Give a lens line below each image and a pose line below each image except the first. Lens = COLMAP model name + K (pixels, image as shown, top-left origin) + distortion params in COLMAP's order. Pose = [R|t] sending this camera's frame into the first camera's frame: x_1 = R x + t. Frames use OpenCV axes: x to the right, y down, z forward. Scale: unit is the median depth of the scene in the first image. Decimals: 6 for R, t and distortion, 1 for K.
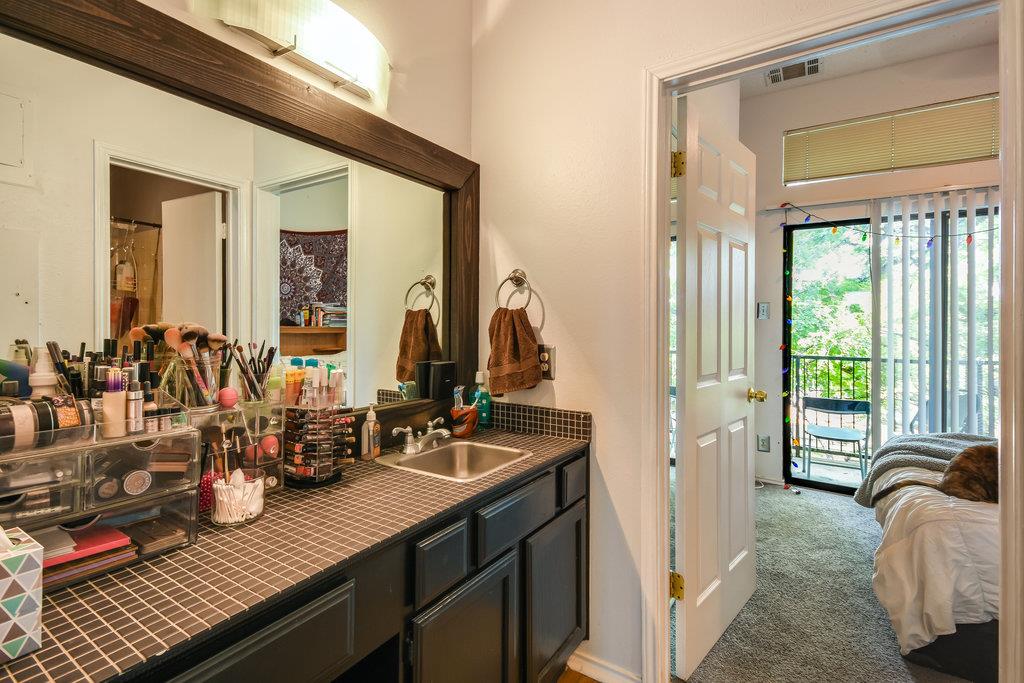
lens RADIAL K [[497.9, 0, 483.1], [0, 497.9, 322.5], [0, 0, 1]] dist [0.014237, -0.000290]
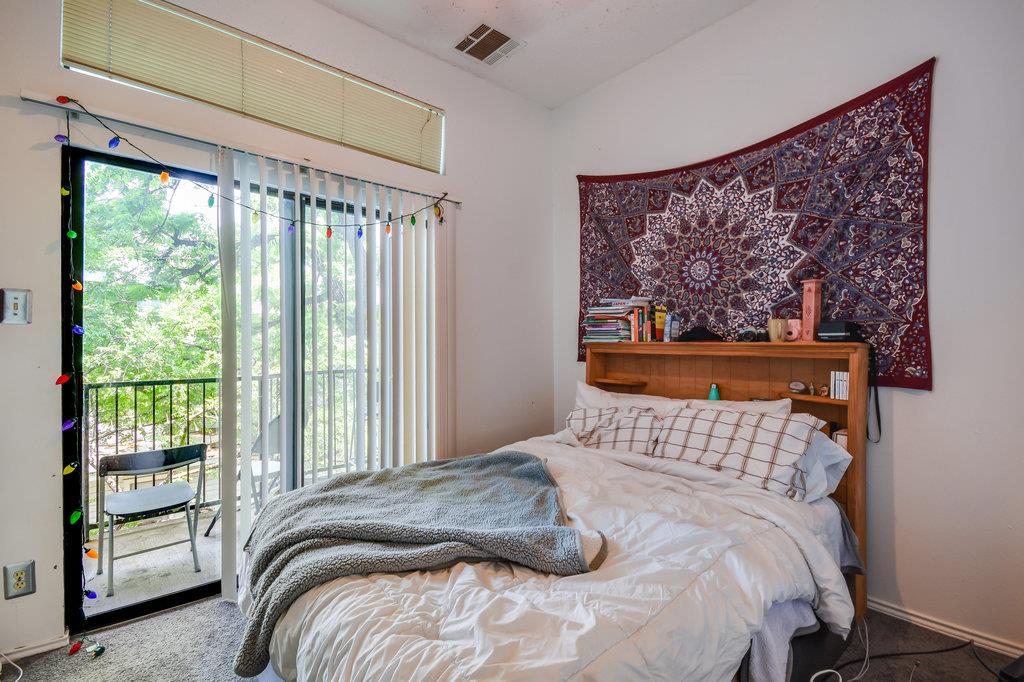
lens RADIAL K [[451.0, 0, 508.7], [0, 451.0, 342.8], [0, 0, 1]] dist [0.021157, -0.006213]
pose [[0.234752, -0.013991, 0.971955, 0.250752], [-0.003888, 0.999875, 0.015332, 0.002466], [-0.972048, -0.007379, 0.234668, 0.446931]]
